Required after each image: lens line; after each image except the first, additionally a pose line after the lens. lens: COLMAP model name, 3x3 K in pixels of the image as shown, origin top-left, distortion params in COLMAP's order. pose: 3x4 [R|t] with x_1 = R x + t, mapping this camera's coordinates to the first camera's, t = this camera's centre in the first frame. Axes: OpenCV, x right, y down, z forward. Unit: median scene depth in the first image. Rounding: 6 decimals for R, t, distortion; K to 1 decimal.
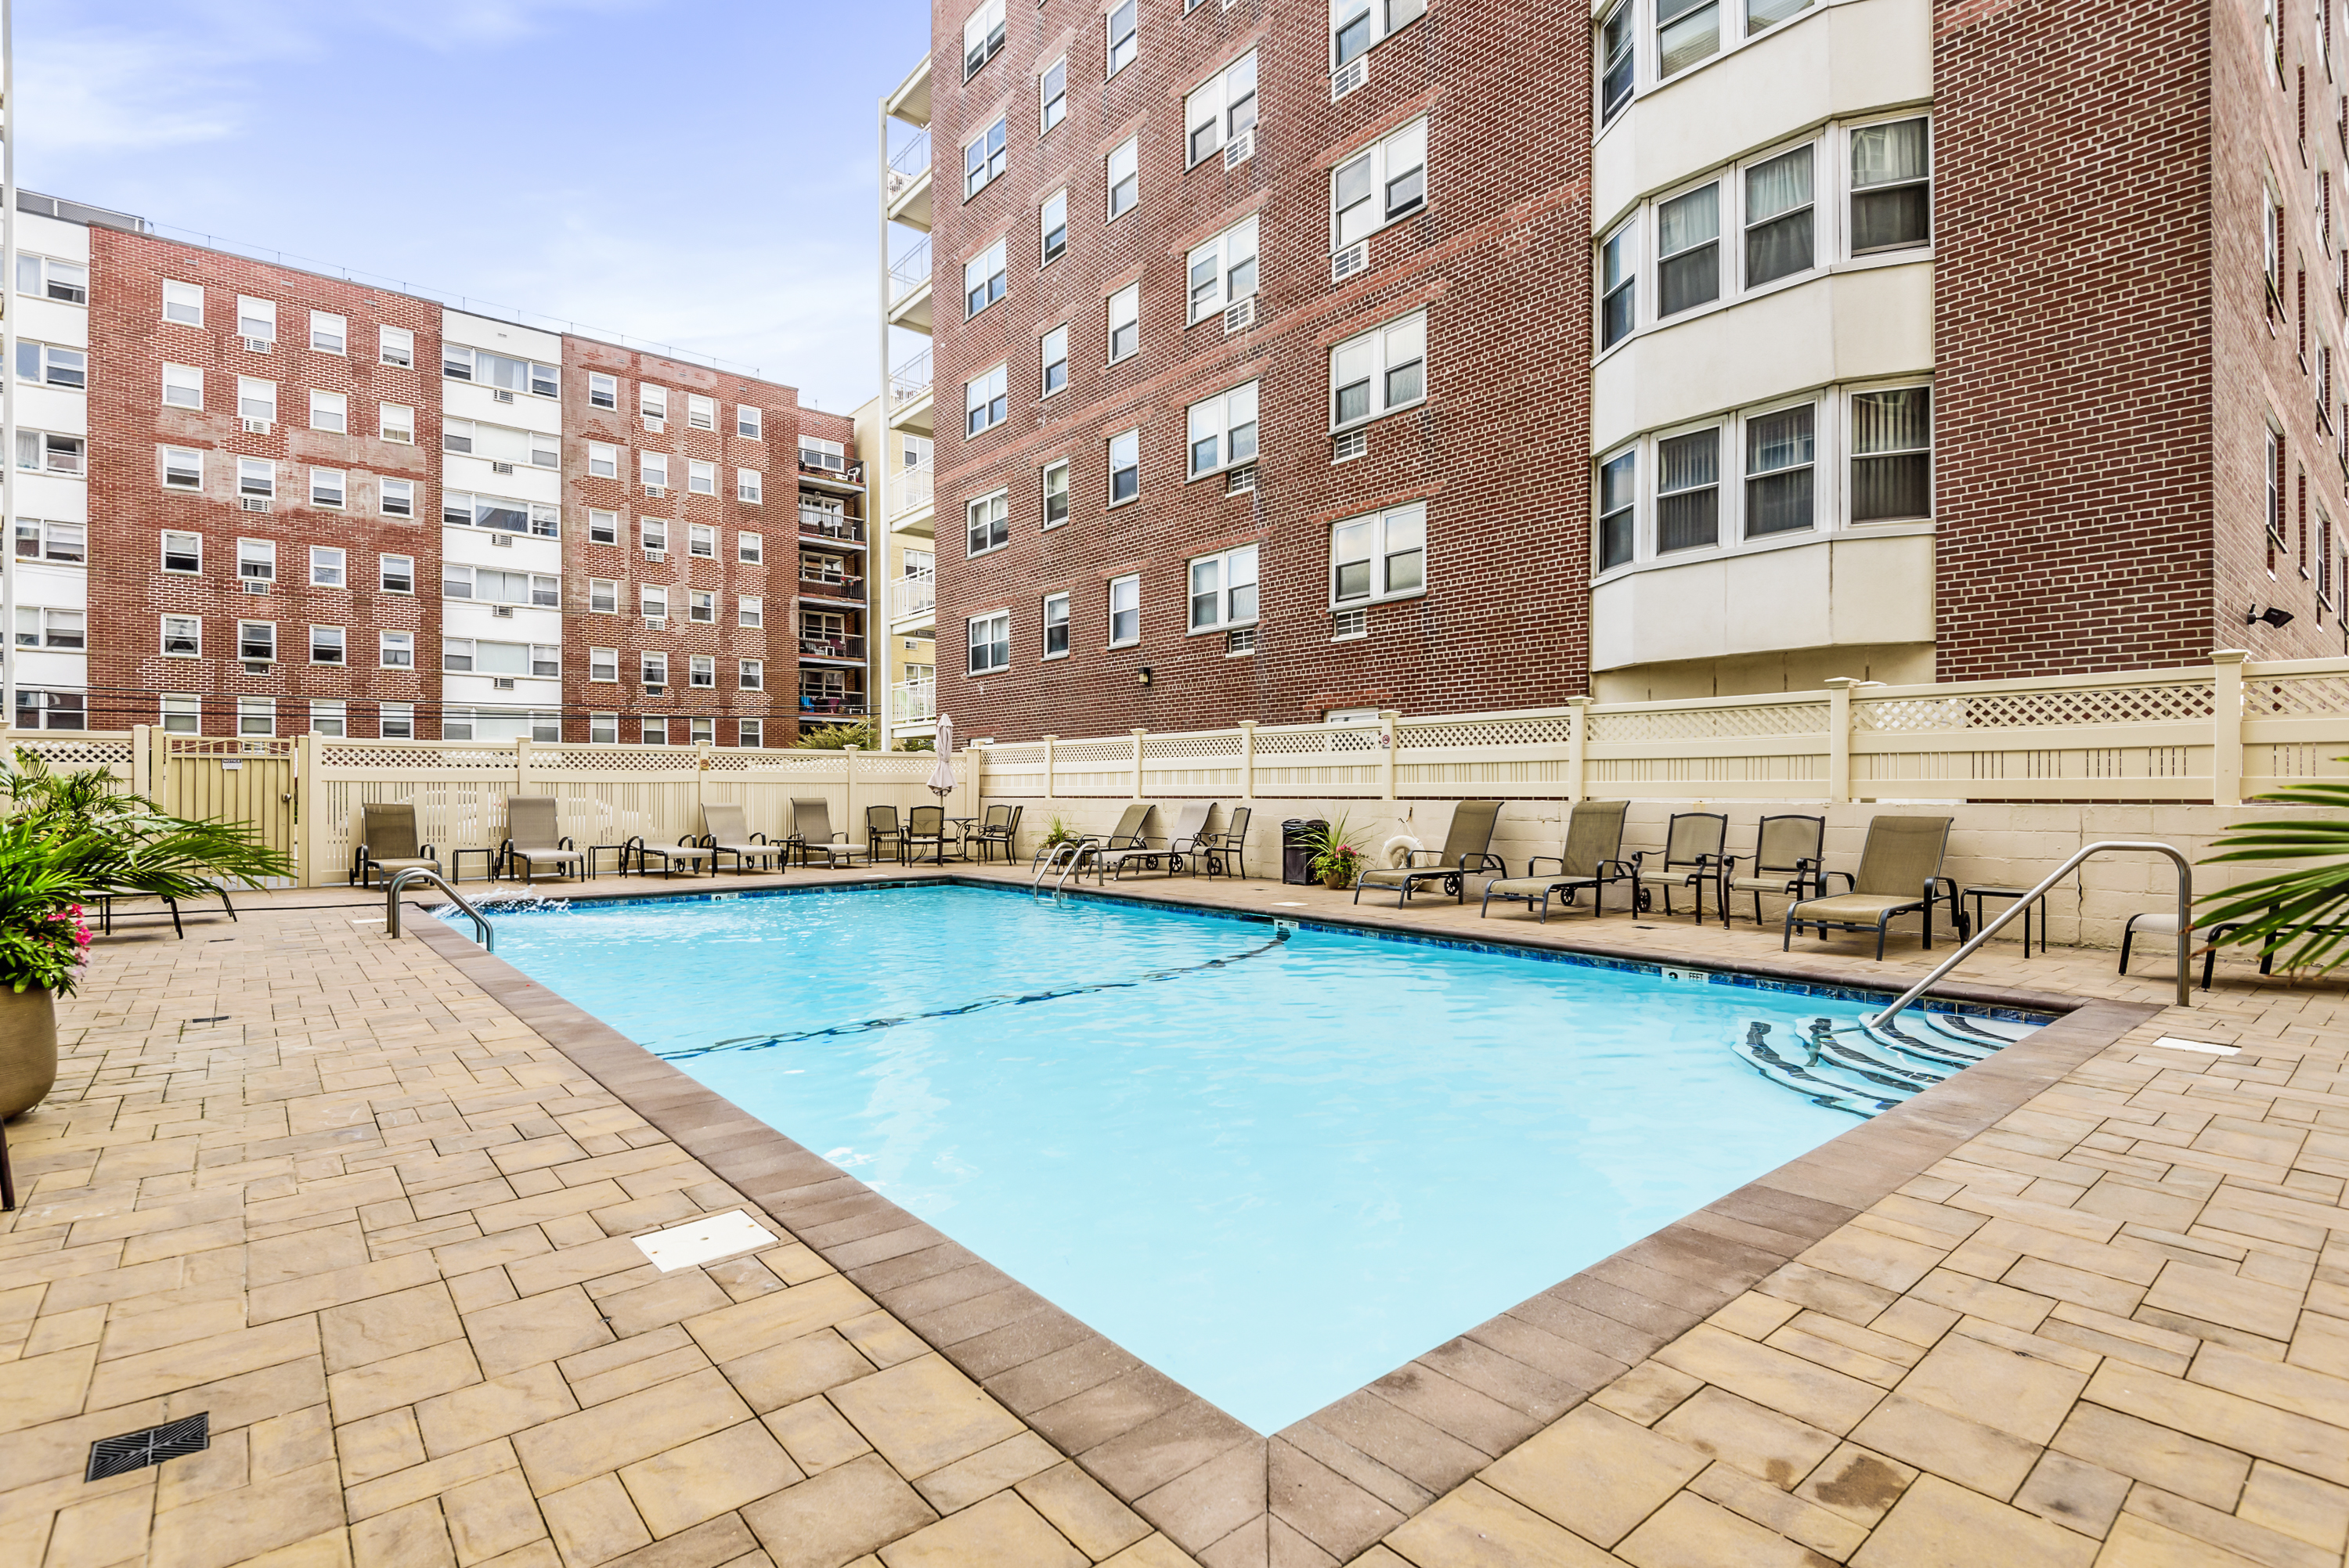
lens RADIAL K [[1094.4, 0, 1162.8], [0, 1094.4, 794.6], [0, 0, 1]] dist [0.003958, -0.002901]
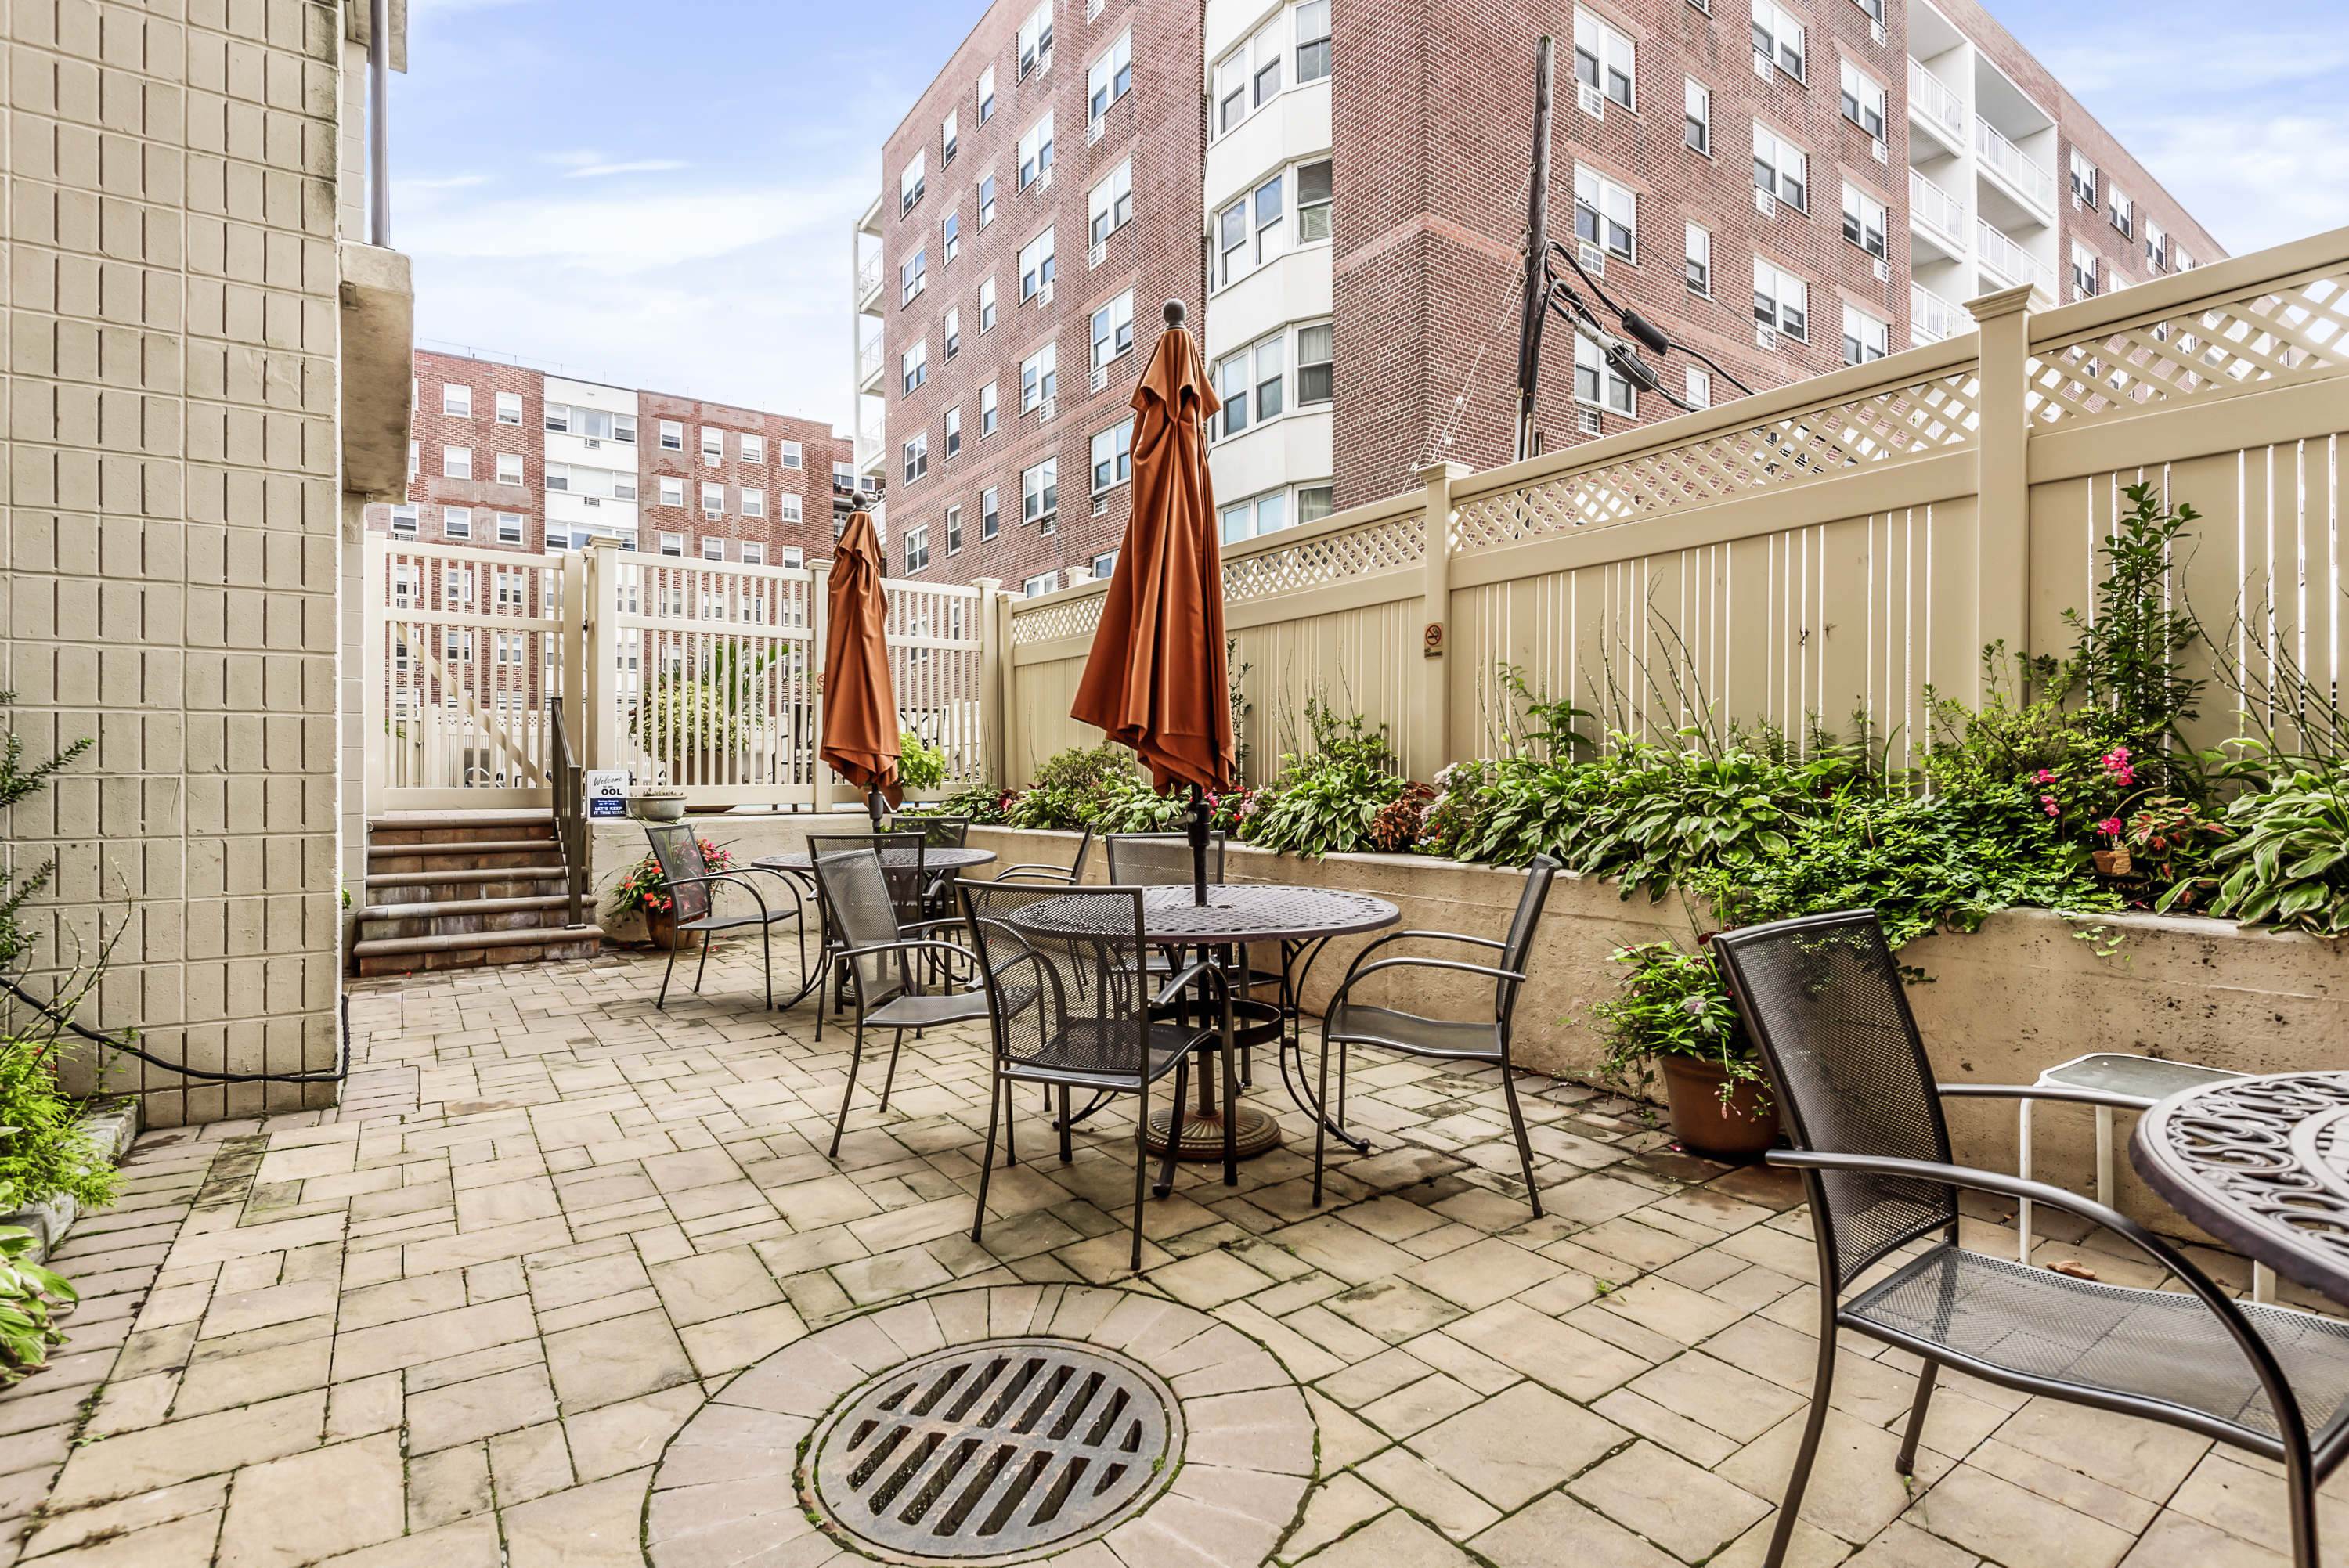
lens RADIAL K [[1094.4, 0, 1177.5], [0, 1094.4, 778.5], [0, 0, 1]] dist [0.003958, -0.002901]
pose [[0.996699, -0.005797, -0.080977, 0.162943], [0.005802, 0.999983, -0.000174, 0.020265], [0.080976, -0.000297, 0.996716, -0.189166]]
